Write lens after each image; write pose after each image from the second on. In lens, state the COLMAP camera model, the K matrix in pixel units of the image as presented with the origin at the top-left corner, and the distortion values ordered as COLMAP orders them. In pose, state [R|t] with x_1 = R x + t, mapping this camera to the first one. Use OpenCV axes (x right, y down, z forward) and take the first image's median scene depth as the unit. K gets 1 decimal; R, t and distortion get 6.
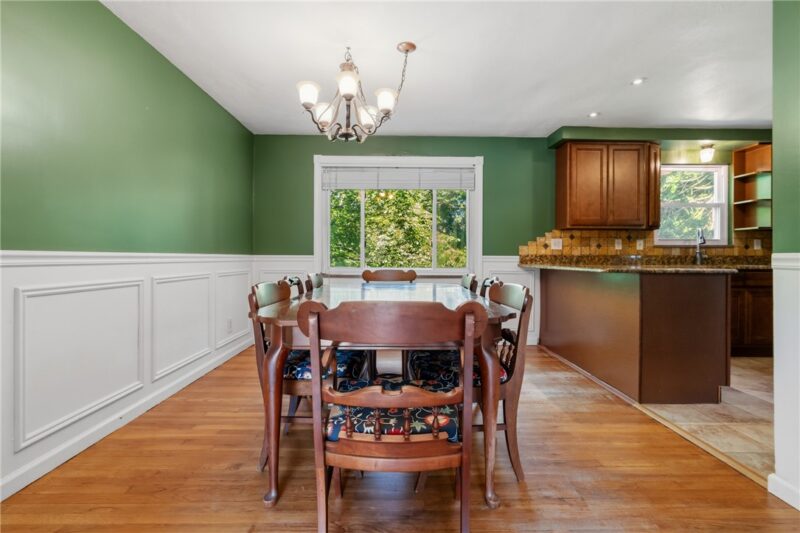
lens RADIAL K [[361.9, 0, 401.6], [0, 361.9, 259.7], [0, 0, 1]] dist [-0.001478, 0.000155]
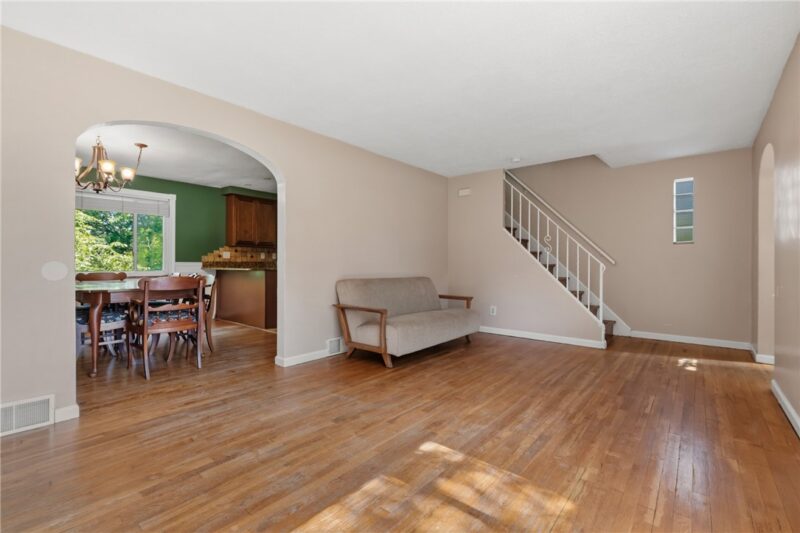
lens RADIAL K [[361.9, 0, 399.7], [0, 361.9, 264.8], [0, 0, 1]] dist [-0.001478, 0.000155]
pose [[0.657622, -0.002830, 0.753342, -0.287387], [0.004188, 0.999991, 0.000101, 0.004436], [-0.753336, 0.003089, 0.657628, -0.660808]]
